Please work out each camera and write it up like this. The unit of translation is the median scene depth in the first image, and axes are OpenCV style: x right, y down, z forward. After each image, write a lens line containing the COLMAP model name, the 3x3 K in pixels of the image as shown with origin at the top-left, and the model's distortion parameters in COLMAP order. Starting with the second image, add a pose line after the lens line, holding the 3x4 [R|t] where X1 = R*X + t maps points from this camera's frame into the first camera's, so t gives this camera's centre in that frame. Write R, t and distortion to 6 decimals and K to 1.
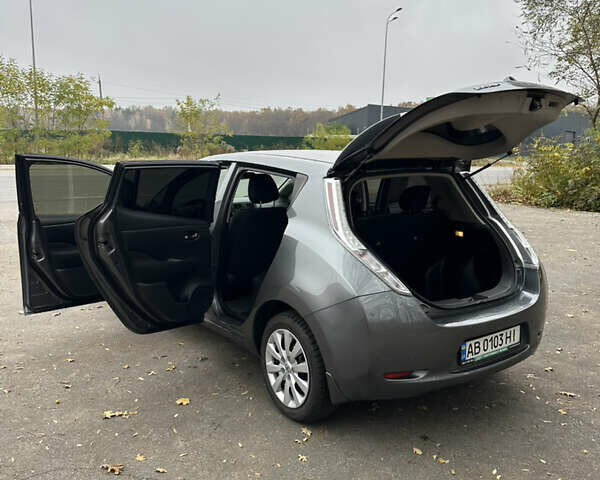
lens RADIAL K [[559.0, 0, 300.0], [0, 559.0, 240.0], [0, 0, 1]] dist [0.136736, -0.271630]
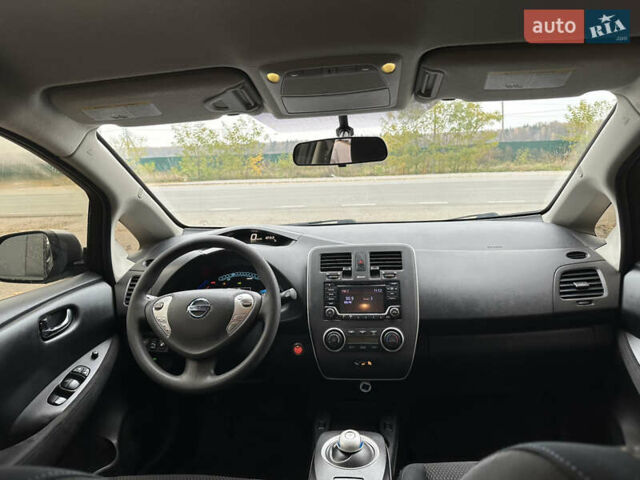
lens RADIAL K [[447.6, 0, 319.4], [0, 447.6, 237.5], [0, 0, 1]] dist [0.103561, -0.169330]
pose [[0.744870, 0.067718, -0.663764, 0.005211], [-0.064012, 0.997500, 0.029931, -0.012176], [0.664131, 0.020194, 0.747343, 0.121541]]
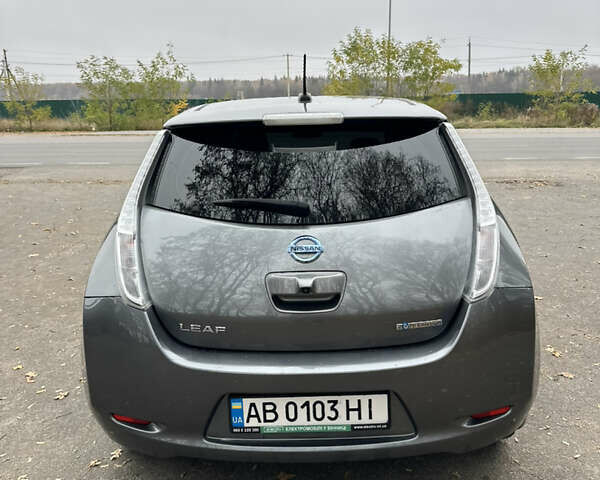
lens RADIAL K [[556.4, 0, 304.8], [0, 556.4, 238.6], [0, 0, 1]] dist [0.168996, -0.331939]
pose [[0.804174, 0.108192, -0.584465, 0.058336], [-0.074032, 0.993869, 0.082117, -0.003968], [0.589766, -0.022767, 0.807253, 0.046741]]
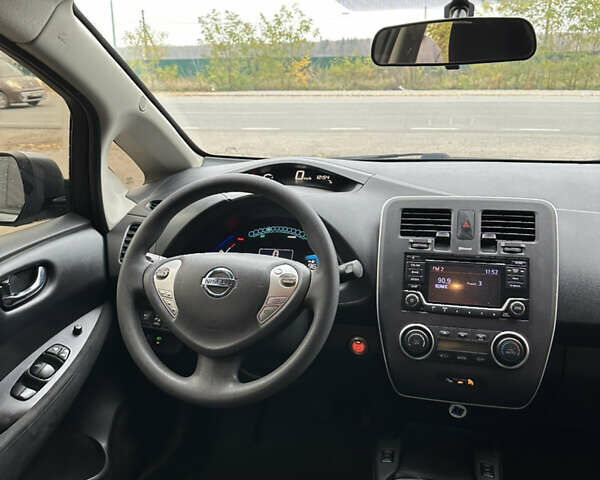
lens RADIAL K [[559.0, 0, 300.0], [0, 559.0, 240.0], [0, 0, 1]] dist [0.136736, -0.271630]
pose [[0.645393, 0.195952, -0.738289, -0.000340], [-0.105882, 0.980155, 0.167587, -0.012567], [0.756477, -0.029988, 0.653333, 0.125536]]
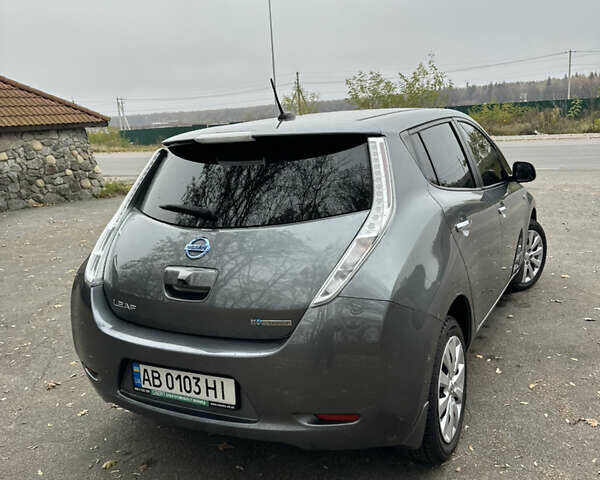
lens RADIAL K [[559.0, 0, 300.0], [0, 559.0, 240.0], [0, 0, 1]] dist [0.136736, -0.271630]
pose [[0.438756, 0.139372, -0.887732, 0.088784], [-0.090478, 0.989730, 0.110667, -0.007607], [0.894040, 0.031764, 0.446860, 0.071927]]
